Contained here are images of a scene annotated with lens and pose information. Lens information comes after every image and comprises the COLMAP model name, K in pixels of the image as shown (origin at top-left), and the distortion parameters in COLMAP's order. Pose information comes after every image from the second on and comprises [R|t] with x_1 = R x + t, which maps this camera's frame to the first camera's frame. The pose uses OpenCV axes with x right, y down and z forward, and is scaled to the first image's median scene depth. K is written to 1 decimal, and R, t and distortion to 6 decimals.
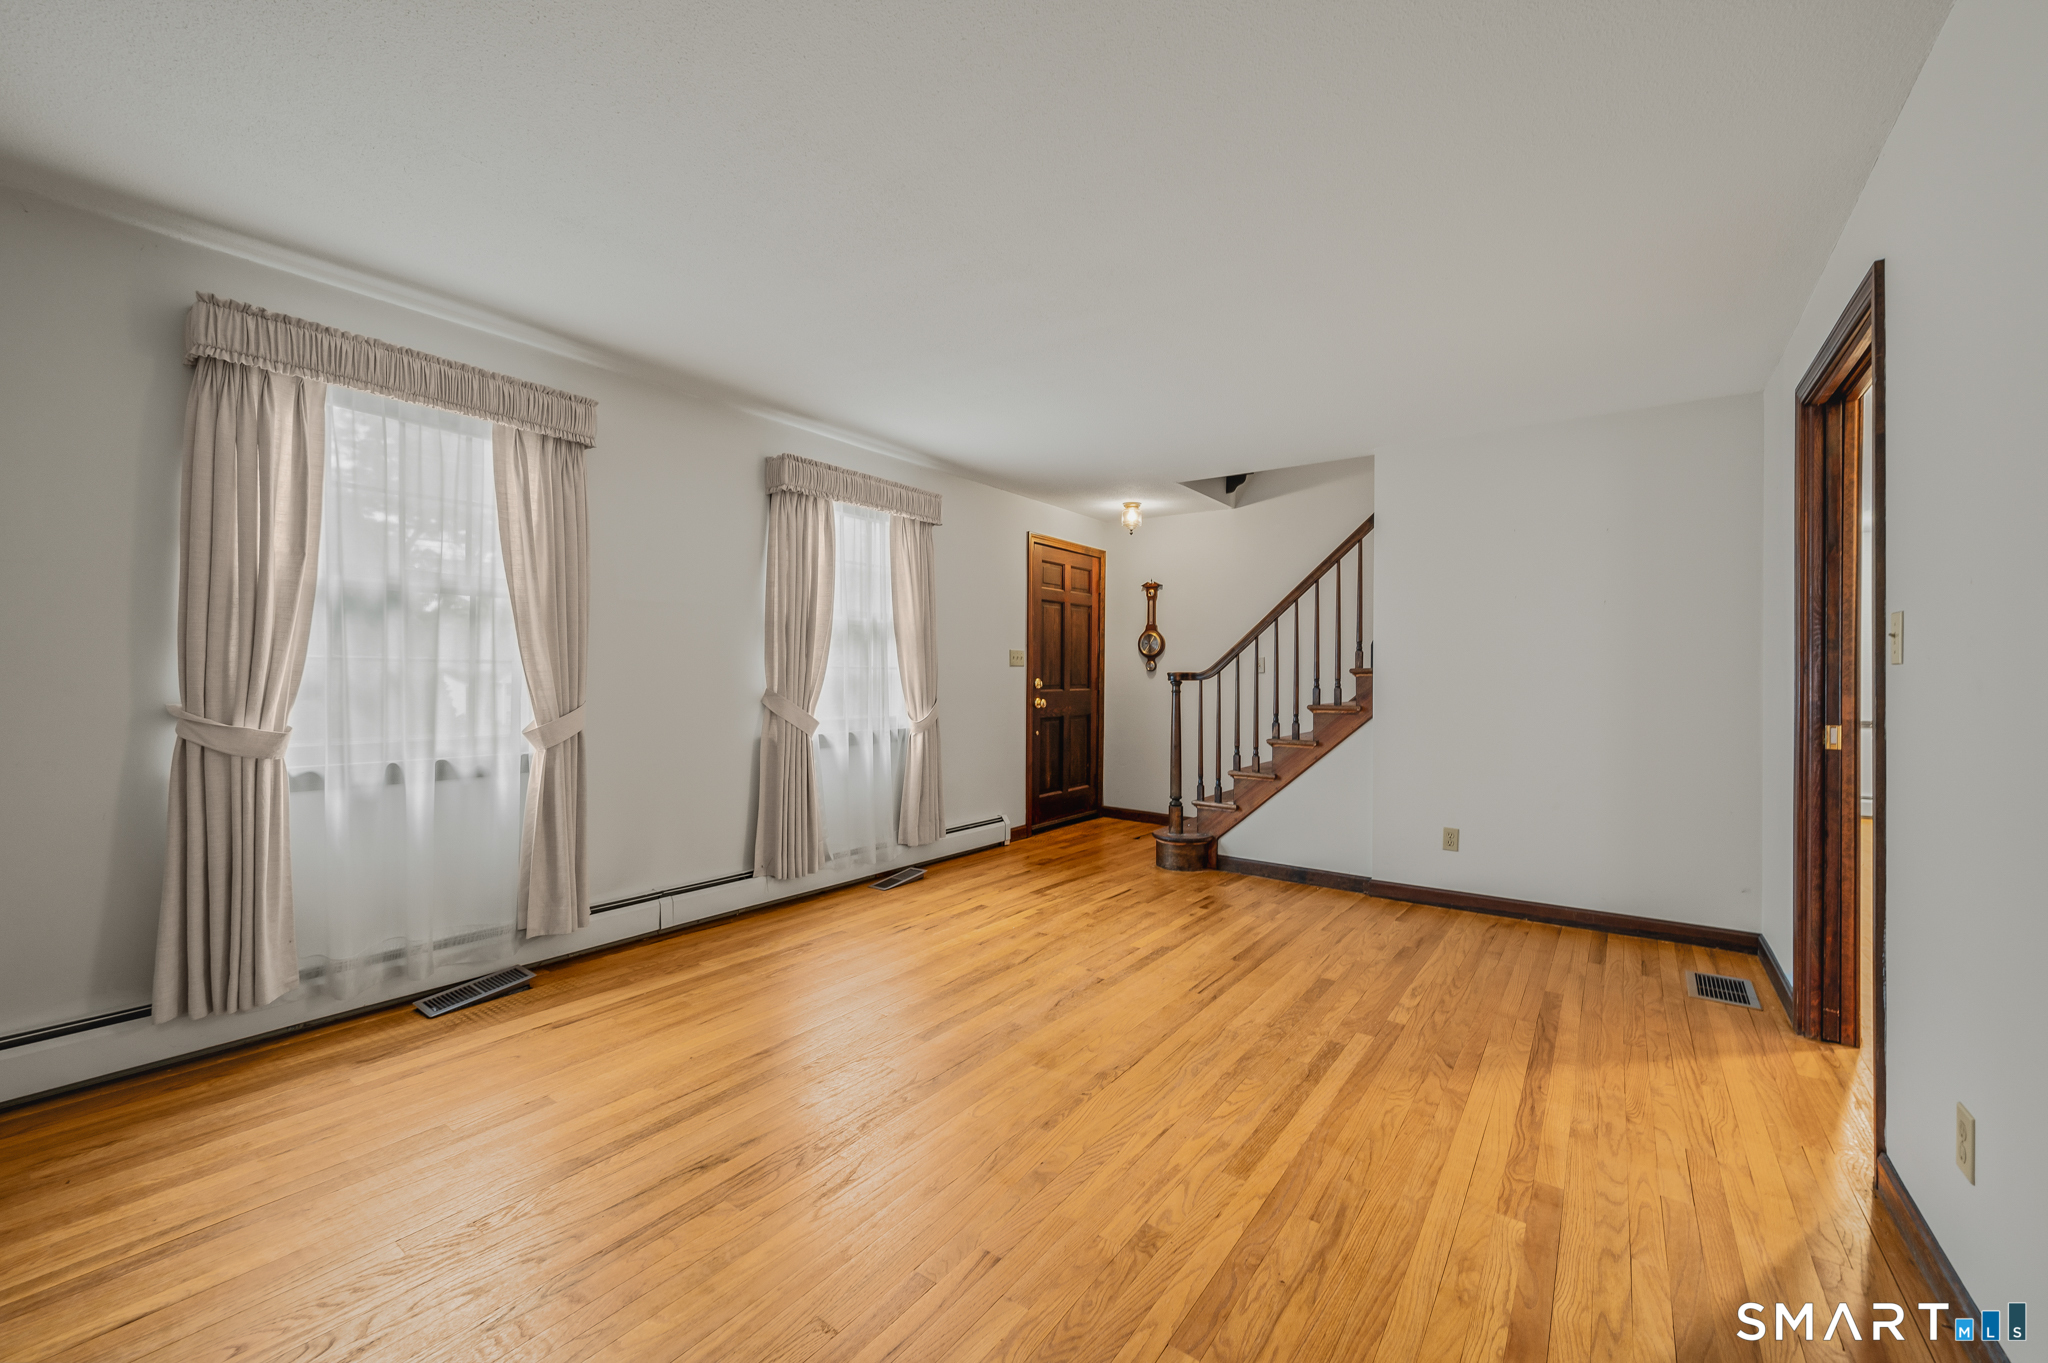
lens RADIAL K [[840.2, 0, 1012.0], [0, 840.2, 685.6], [0, 0, 1]] dist [0.001385, -0.000047]
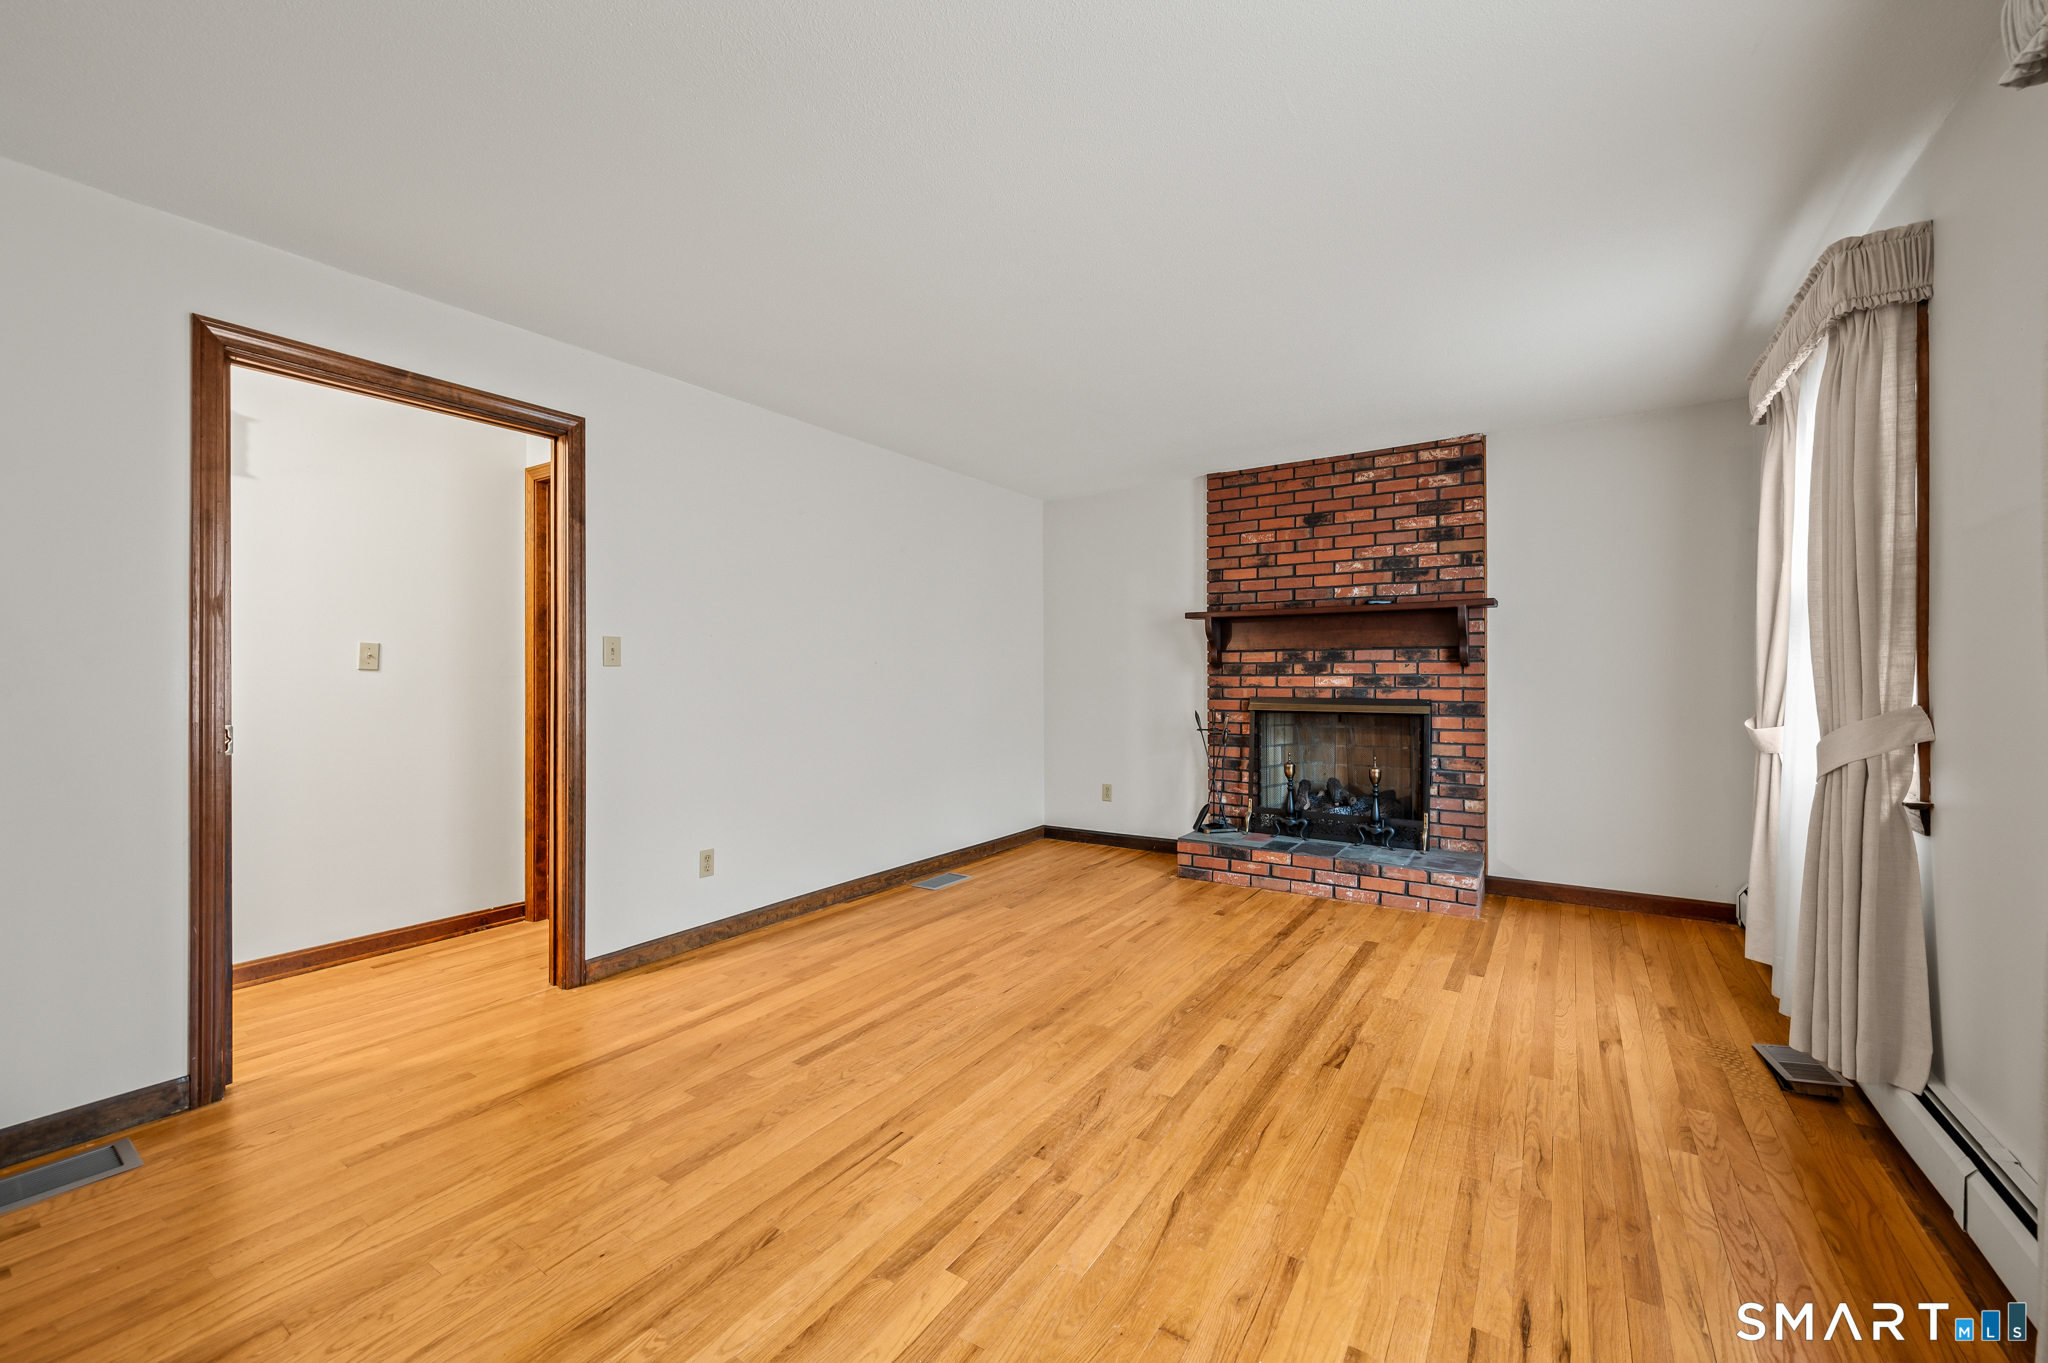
lens RADIAL K [[840.2, 0, 1012.0], [0, 840.2, 685.6], [0, 0, 1]] dist [0.001385, -0.000047]
pose [[-0.999399, -0.005444, -0.034241, 0.178070], [-0.006286, 0.999680, 0.024518, -0.026909], [0.034096, 0.024718, -0.999113, 1.926647]]
